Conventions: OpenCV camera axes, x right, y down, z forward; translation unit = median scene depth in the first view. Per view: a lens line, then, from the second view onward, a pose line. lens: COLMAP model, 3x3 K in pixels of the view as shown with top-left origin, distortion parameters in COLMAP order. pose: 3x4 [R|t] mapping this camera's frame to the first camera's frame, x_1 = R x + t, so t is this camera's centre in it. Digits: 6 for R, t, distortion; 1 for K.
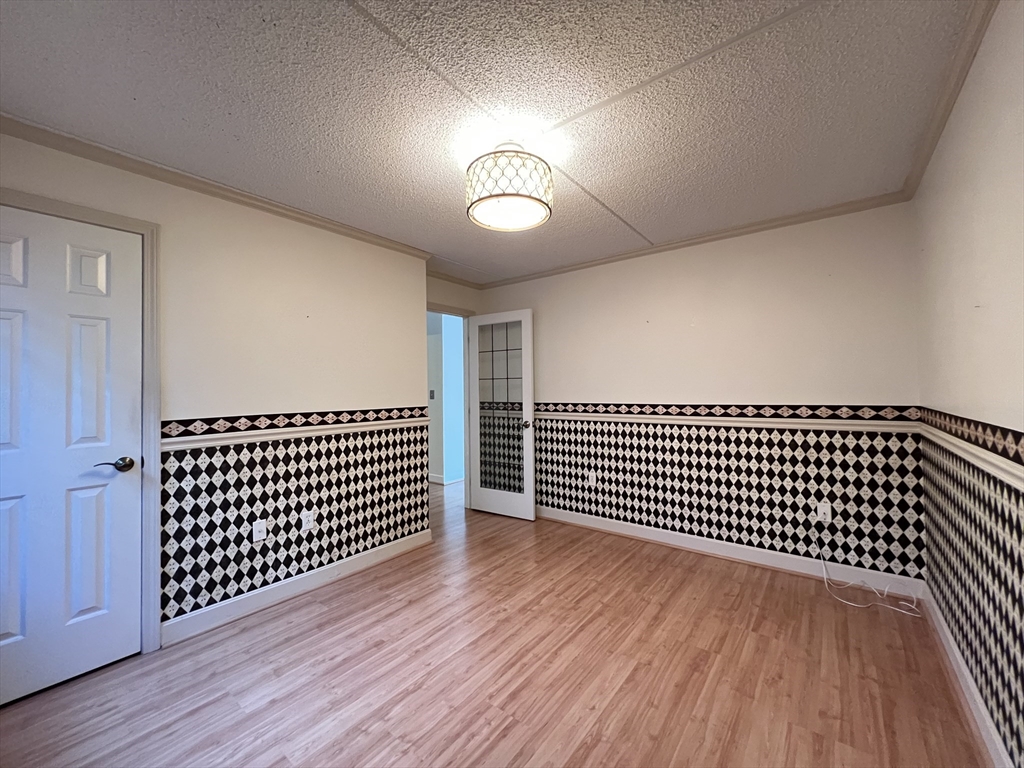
lens RADIAL K [[408.0, 0, 511.6], [0, 408.0, 380.8], [0, 0, 1]] dist [0.001148, 0.000157]
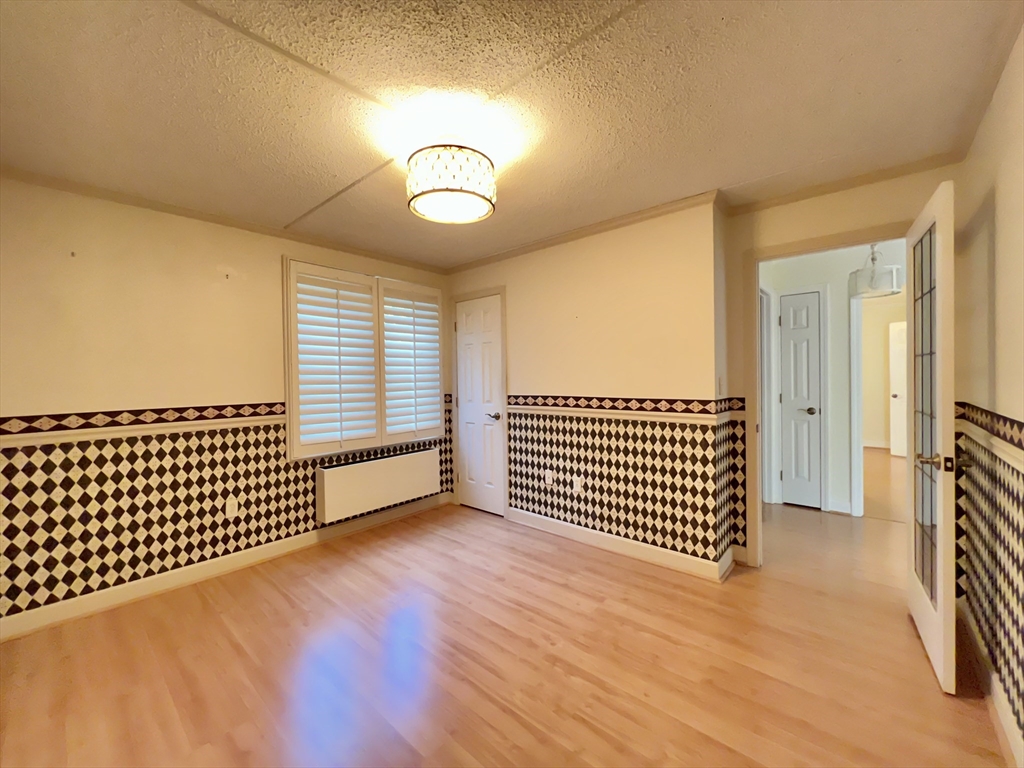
lens RADIAL K [[408.0, 0, 511.6], [0, 408.0, 380.8], [0, 0, 1]] dist [0.001148, 0.000157]
pose [[-0.049039, 0.018947, -0.998617, 0.789056], [0.029732, 0.999405, 0.017502, 0.003765], [0.998354, -0.028833, -0.049573, 0.941698]]
